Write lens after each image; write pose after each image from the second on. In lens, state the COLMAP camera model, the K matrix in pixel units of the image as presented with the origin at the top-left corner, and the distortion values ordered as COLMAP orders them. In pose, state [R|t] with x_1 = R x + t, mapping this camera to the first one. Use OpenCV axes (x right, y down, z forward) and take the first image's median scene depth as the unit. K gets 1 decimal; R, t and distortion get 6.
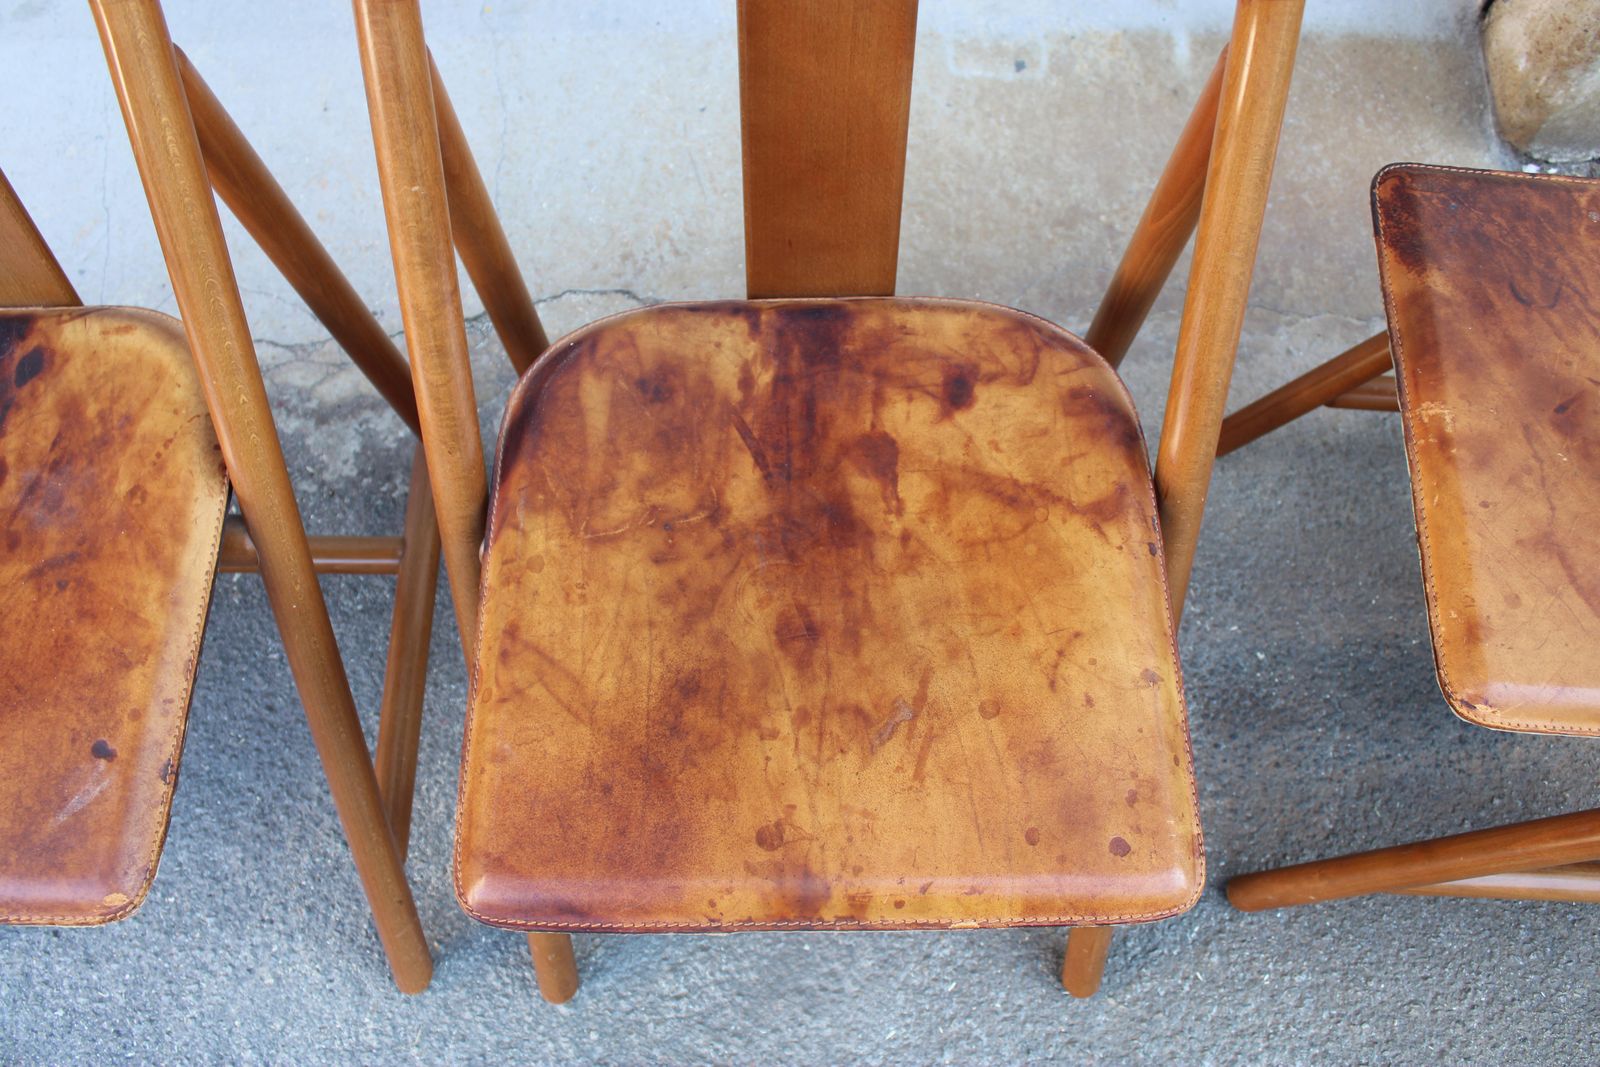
lens RADIAL K [[1333.1, 0, 800.0], [0, 1333.1, 533.5], [0, 0, 1]] dist [-0.160488, 0.132394]
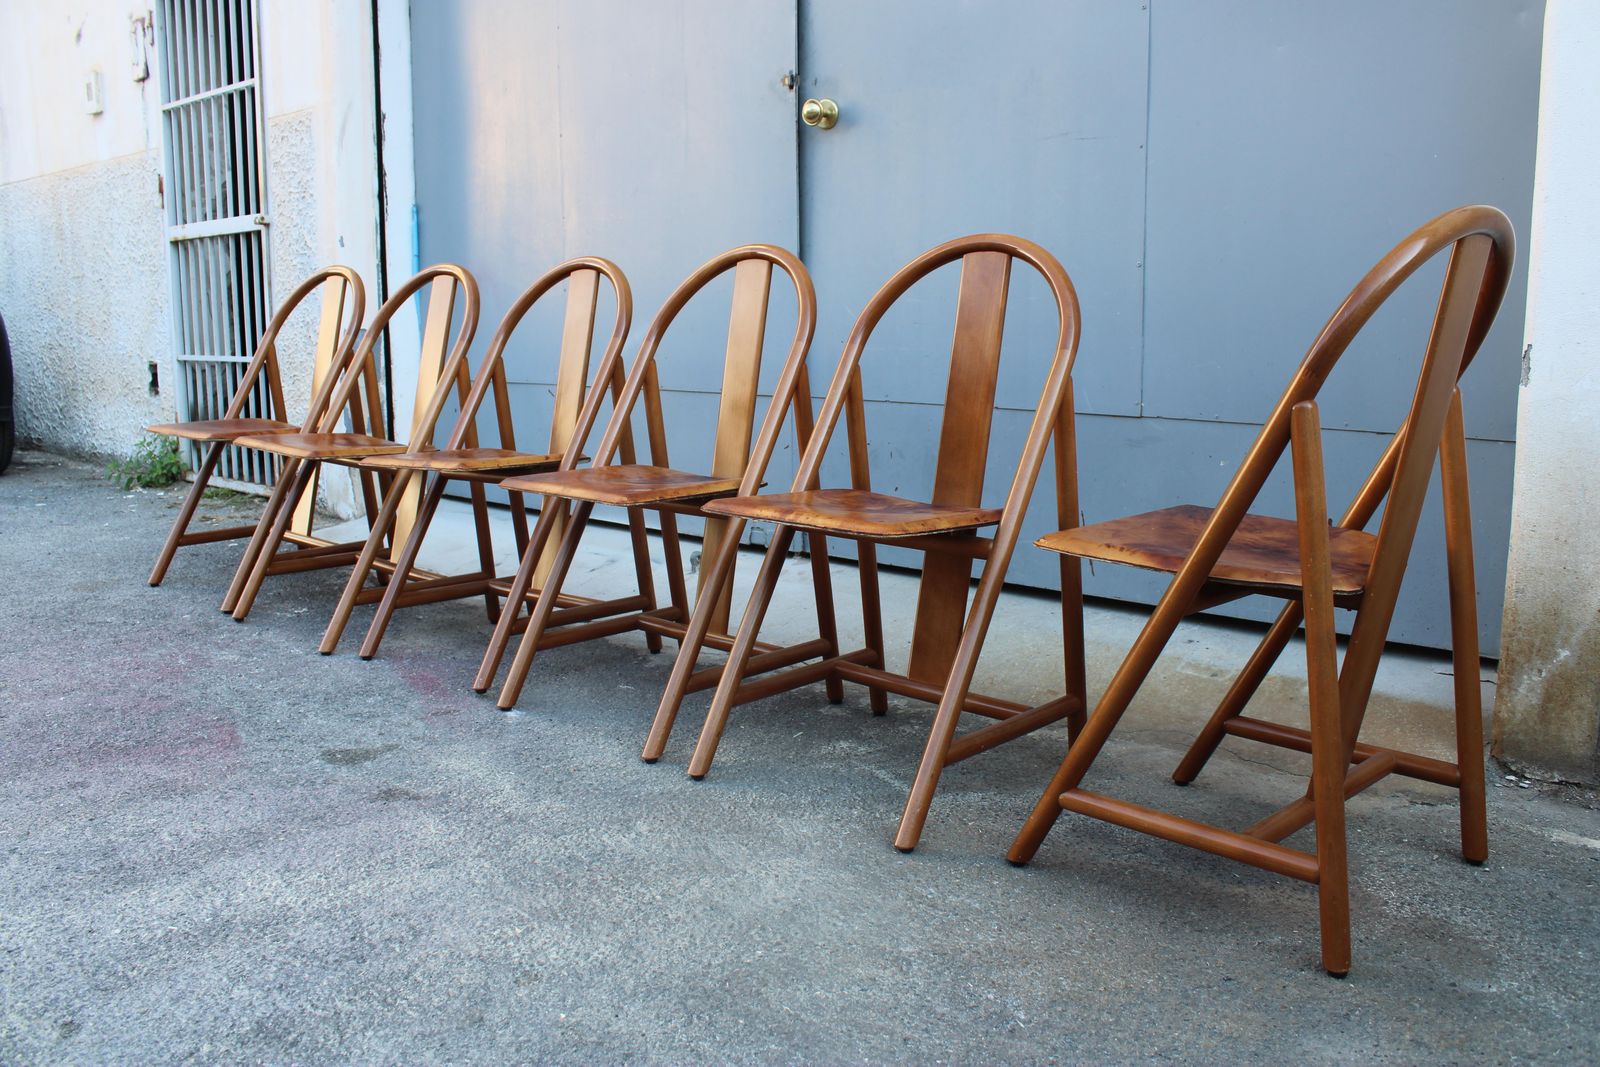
lens RADIAL K [[1333.1, 0, 800.0], [0, 1333.1, 533.5], [0, 0, 1]] dist [-0.160488, 0.132394]
pose [[0.725553, 0.111368, -0.679095, 1.655762], [-0.626157, 0.516215, -0.584336, 1.631511], [0.285483, 0.849187, 0.444275, -0.205099]]
